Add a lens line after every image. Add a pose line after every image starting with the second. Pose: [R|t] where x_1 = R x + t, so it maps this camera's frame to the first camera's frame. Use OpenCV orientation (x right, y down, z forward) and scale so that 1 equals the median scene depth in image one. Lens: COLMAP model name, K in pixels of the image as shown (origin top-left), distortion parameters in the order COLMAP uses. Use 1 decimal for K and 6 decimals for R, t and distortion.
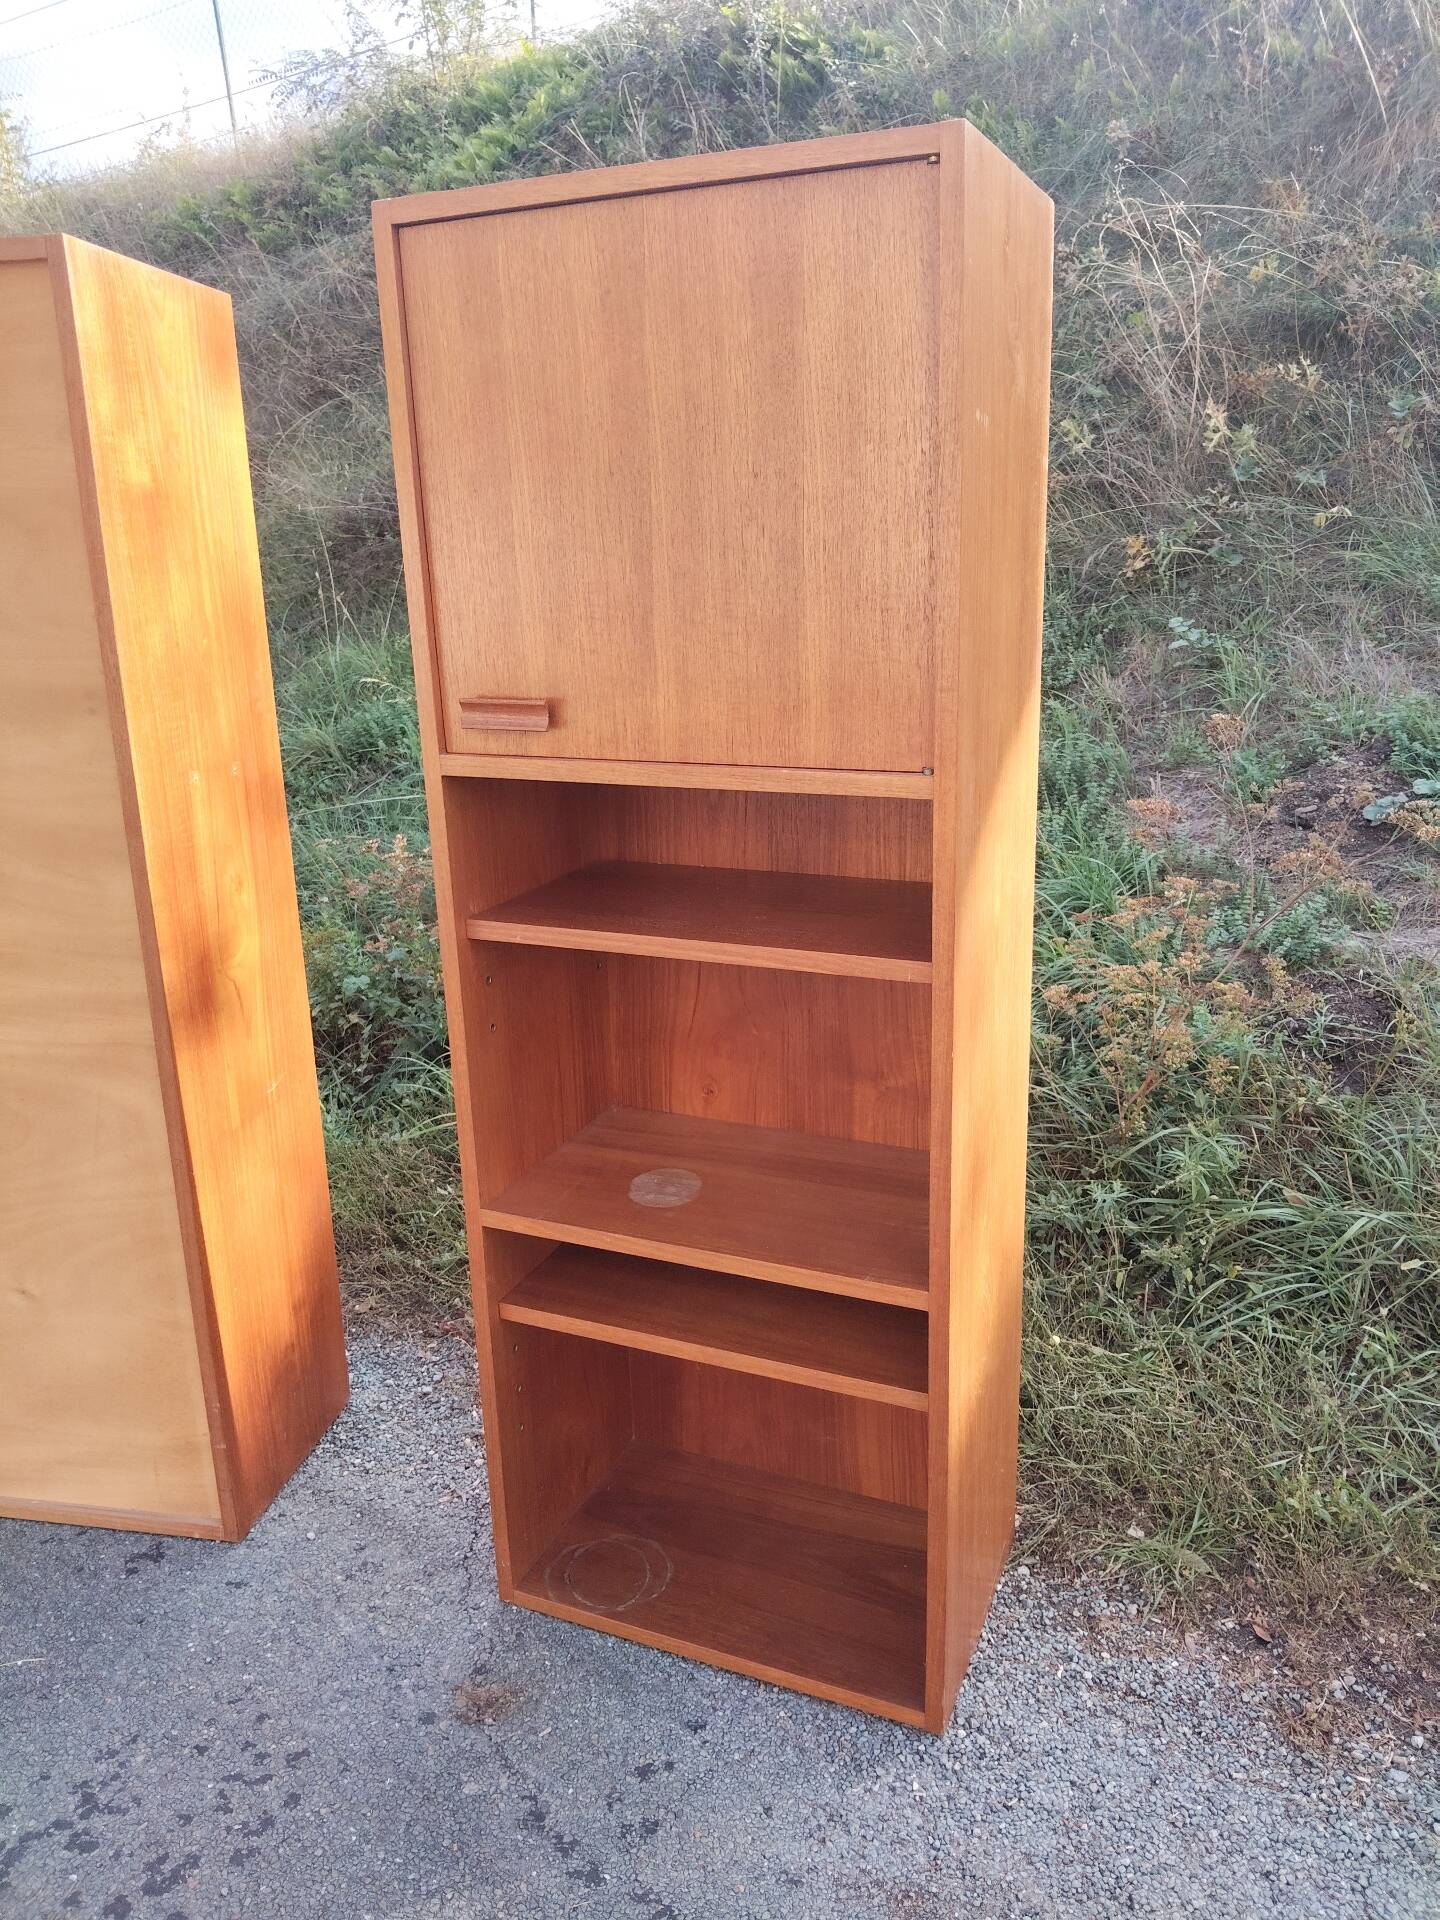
lens RADIAL K [[1438.1, 0, 732.5], [0, 1438.1, 953.8], [0, 0, 1]] dist [-0.011793, -0.008630]
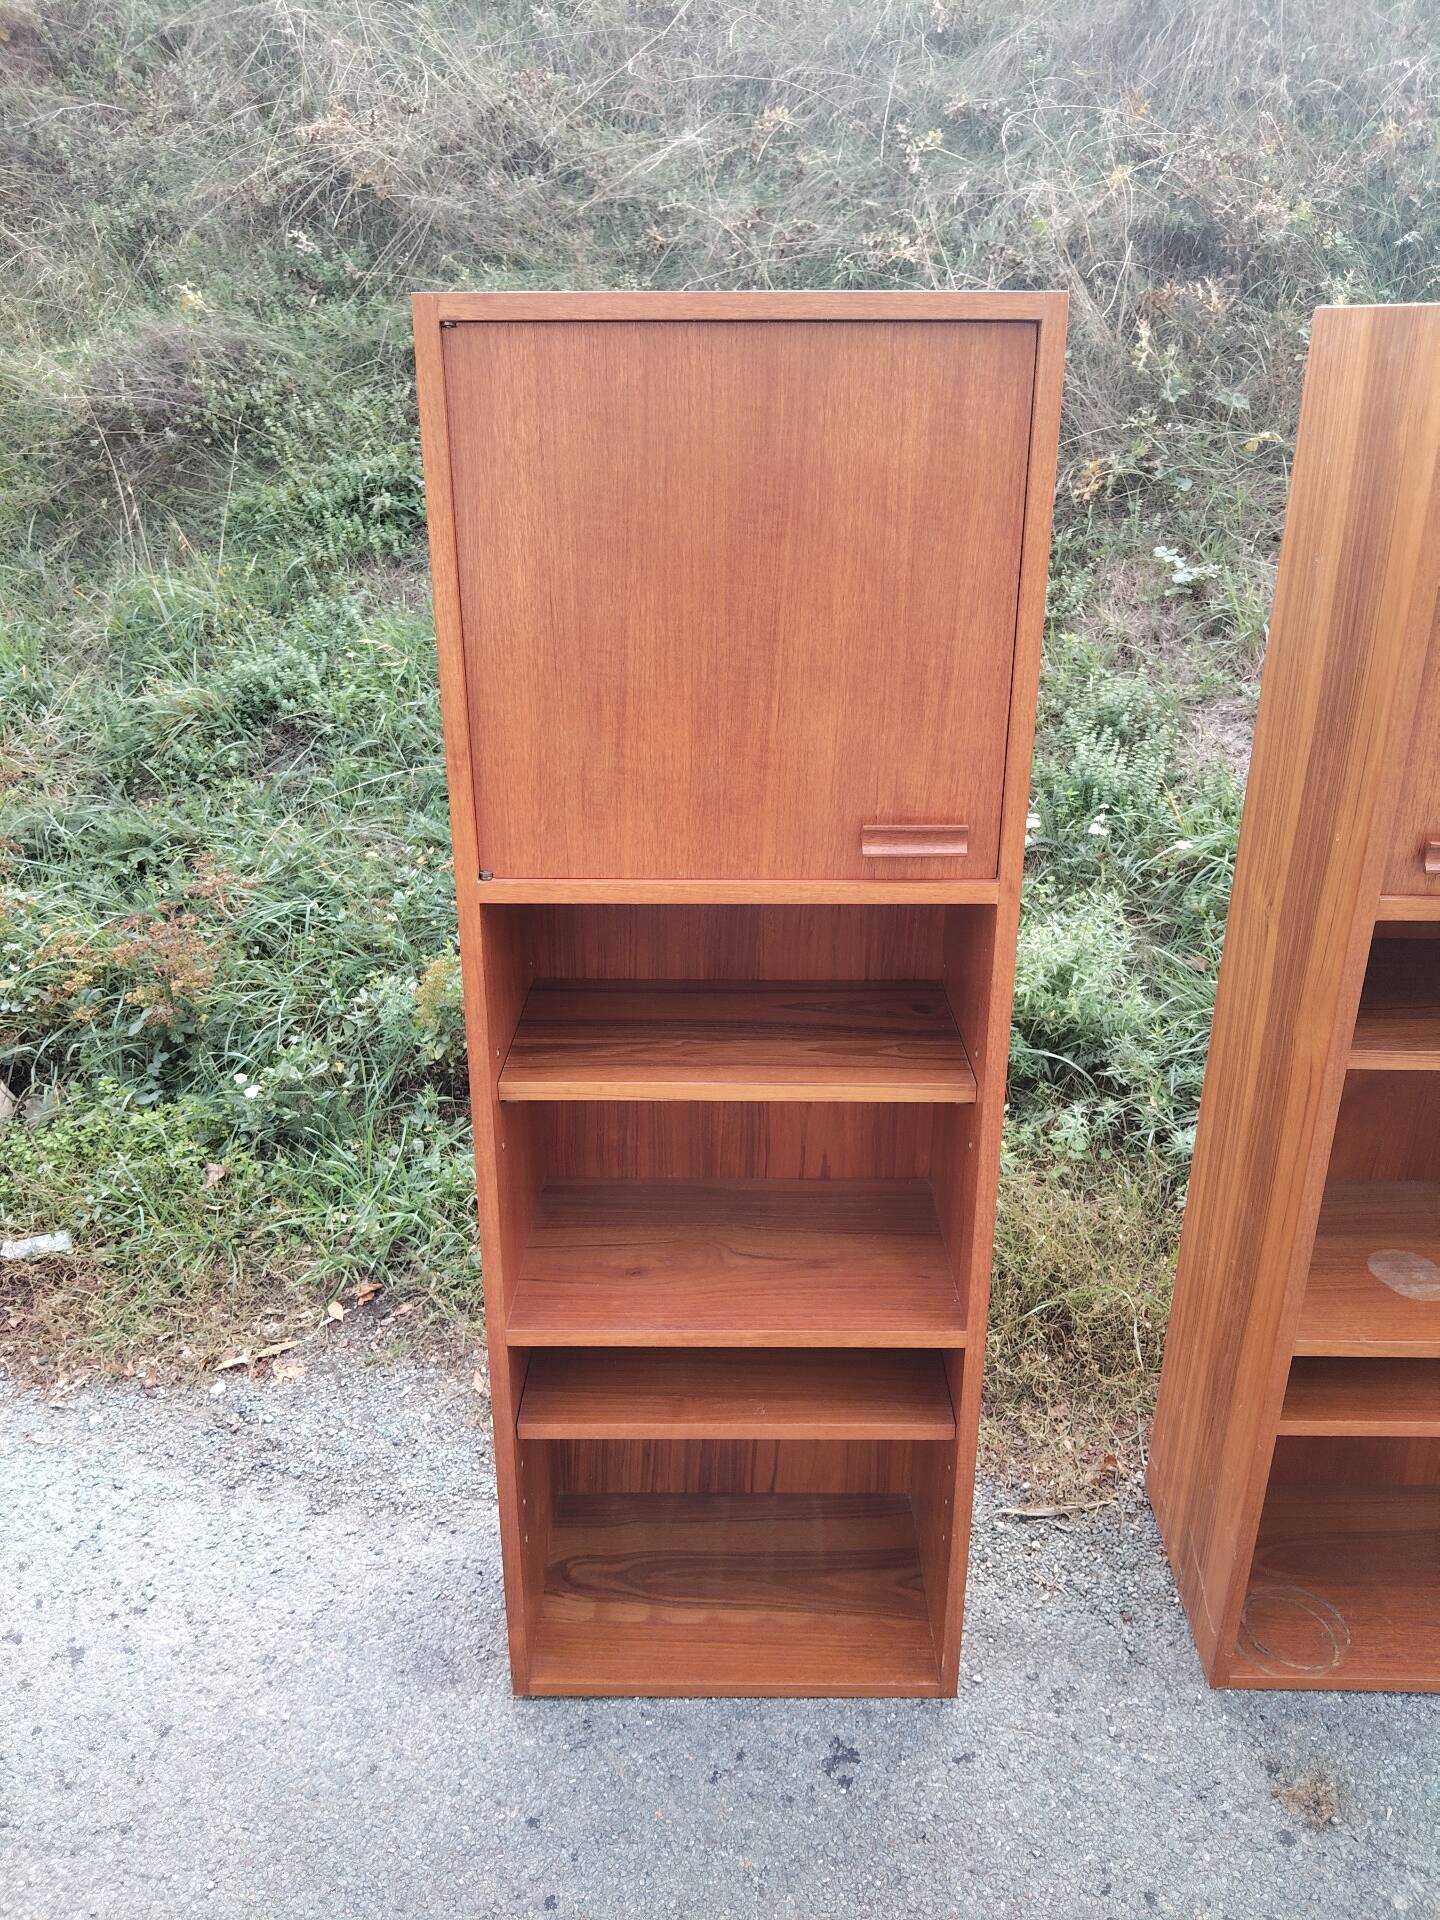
lens RADIAL K [[1438.1, 0, 721.9], [0, 1438.1, 947.1], [0, 0, 1]] dist [-0.011793, -0.008630]
pose [[0.930280, -0.124993, 0.344900, -0.805227], [0.084530, 0.987901, 0.130021, -0.231431], [-0.356979, -0.091802, 0.929591, 0.258149]]
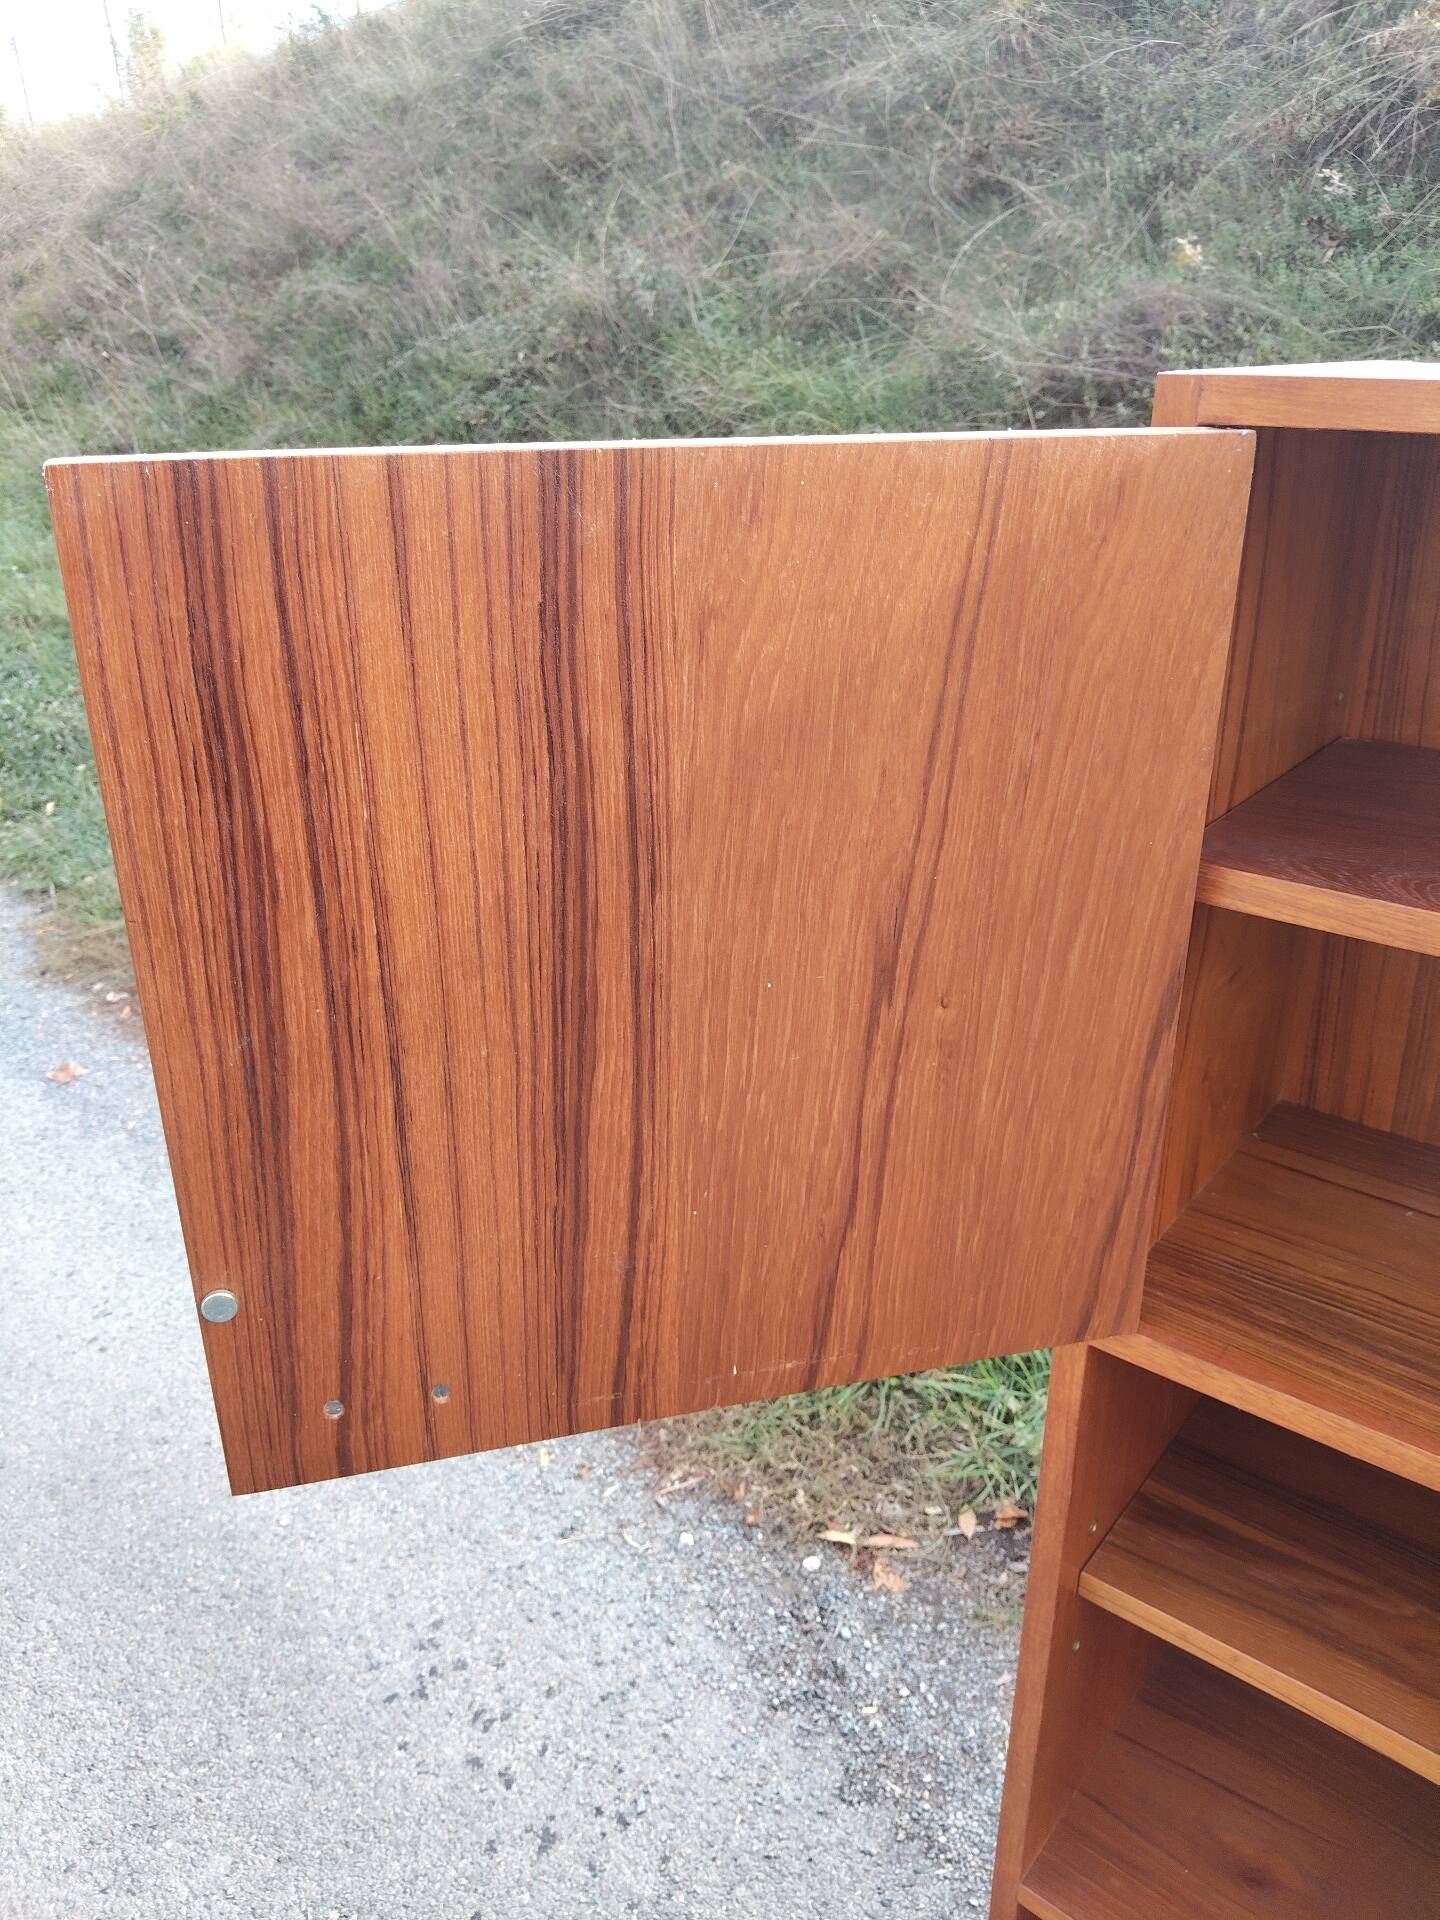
lens RADIAL K [[1438.1, 0, 739.9], [0, 1438.1, 961.0], [0, 0, 1]] dist [-0.011793, -0.008630]
pose [[0.963284, 0.113452, -0.243338, -0.657187], [-0.072609, 0.982642, 0.170710, -0.367542], [0.258481, -0.146773, 0.954801, 0.587577]]
